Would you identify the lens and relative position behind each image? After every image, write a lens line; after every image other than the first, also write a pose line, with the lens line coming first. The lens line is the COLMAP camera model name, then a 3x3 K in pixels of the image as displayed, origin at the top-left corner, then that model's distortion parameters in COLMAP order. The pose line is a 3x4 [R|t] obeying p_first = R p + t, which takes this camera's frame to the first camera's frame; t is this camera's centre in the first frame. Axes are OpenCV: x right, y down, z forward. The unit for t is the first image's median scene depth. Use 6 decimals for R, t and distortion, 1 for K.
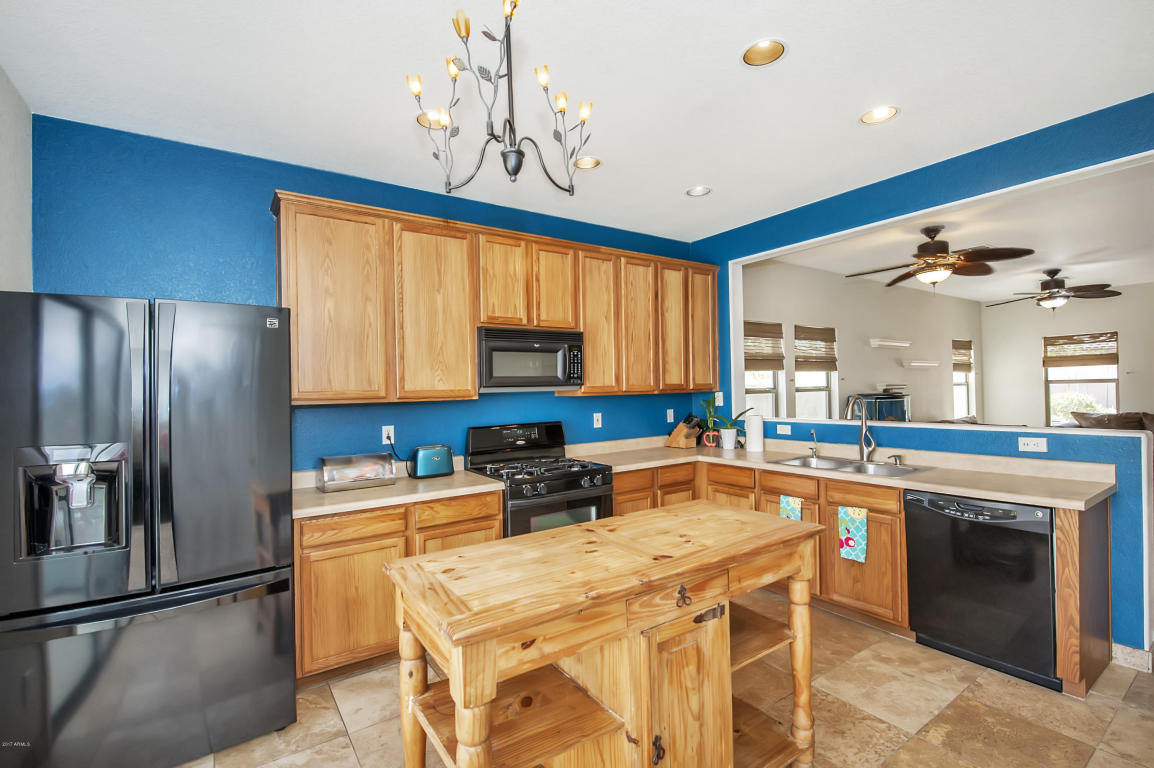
lens RADIAL K [[518.2, 0, 582.9], [0, 518.2, 382.8], [0, 0, 1]] dist [-0.004656, -0.003363]
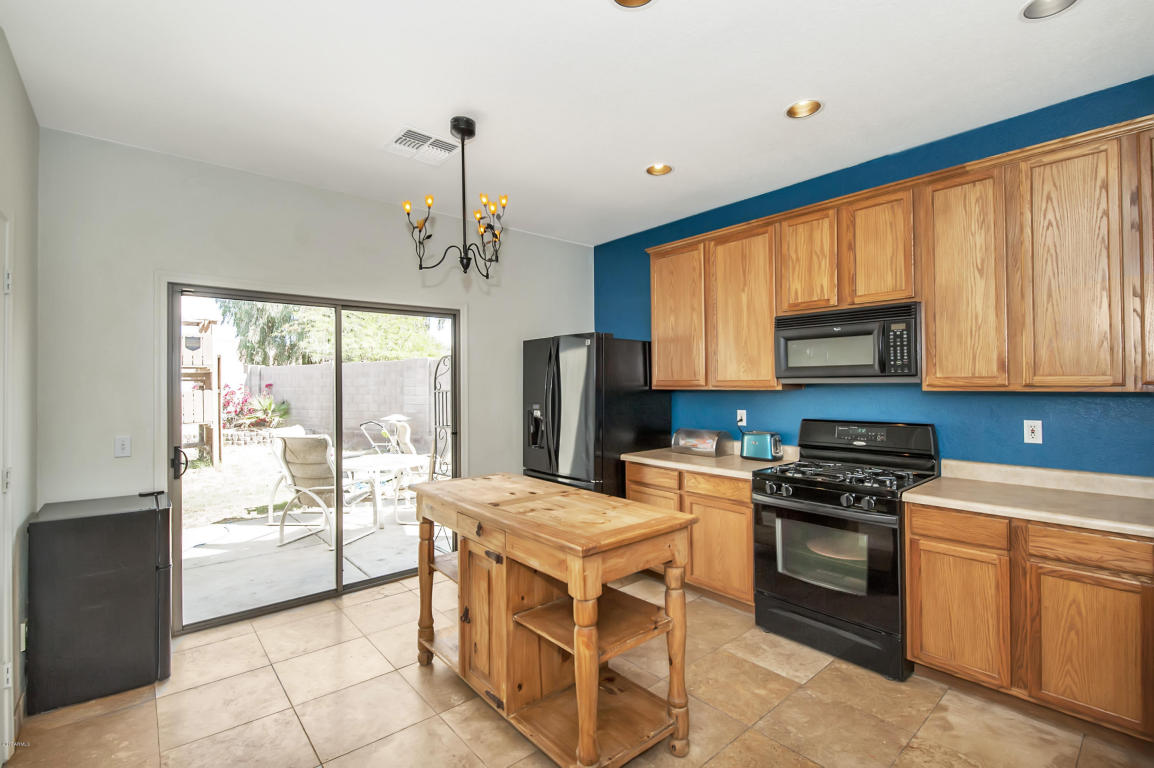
lens RADIAL K [[518.2, 0, 577.0], [0, 518.2, 380.1], [0, 0, 1]] dist [-0.004656, -0.003363]
pose [[0.094253, 0.016740, -0.995408, 0.717518], [0.018569, 0.999655, 0.018570, -0.012347], [0.995375, -0.020234, 0.093910, 0.496500]]
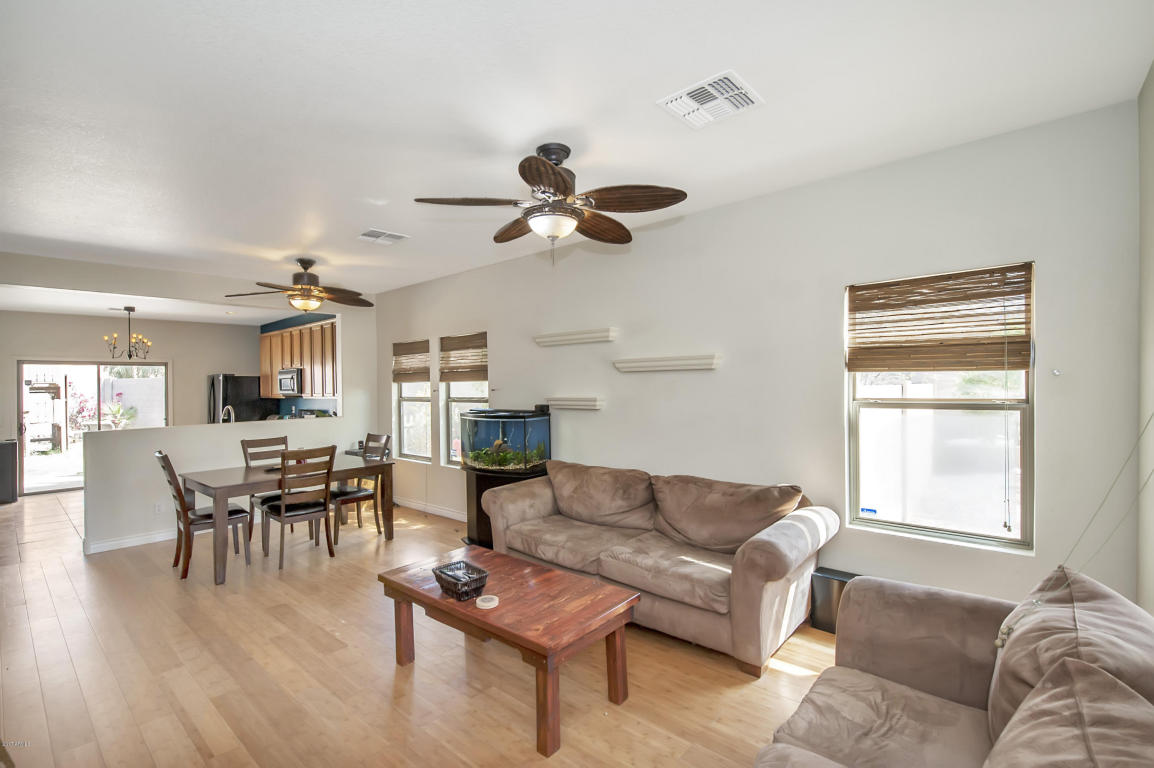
lens RADIAL K [[518.2, 0, 576.1], [0, 518.2, 386.6], [0, 0, 1]] dist [-0.004656, -0.003363]
pose [[0.233249, 0.021954, -0.972169, 2.524993], [0.022277, 0.999362, 0.027913, -0.062409], [0.972162, -0.028167, 0.232611, 1.739602]]
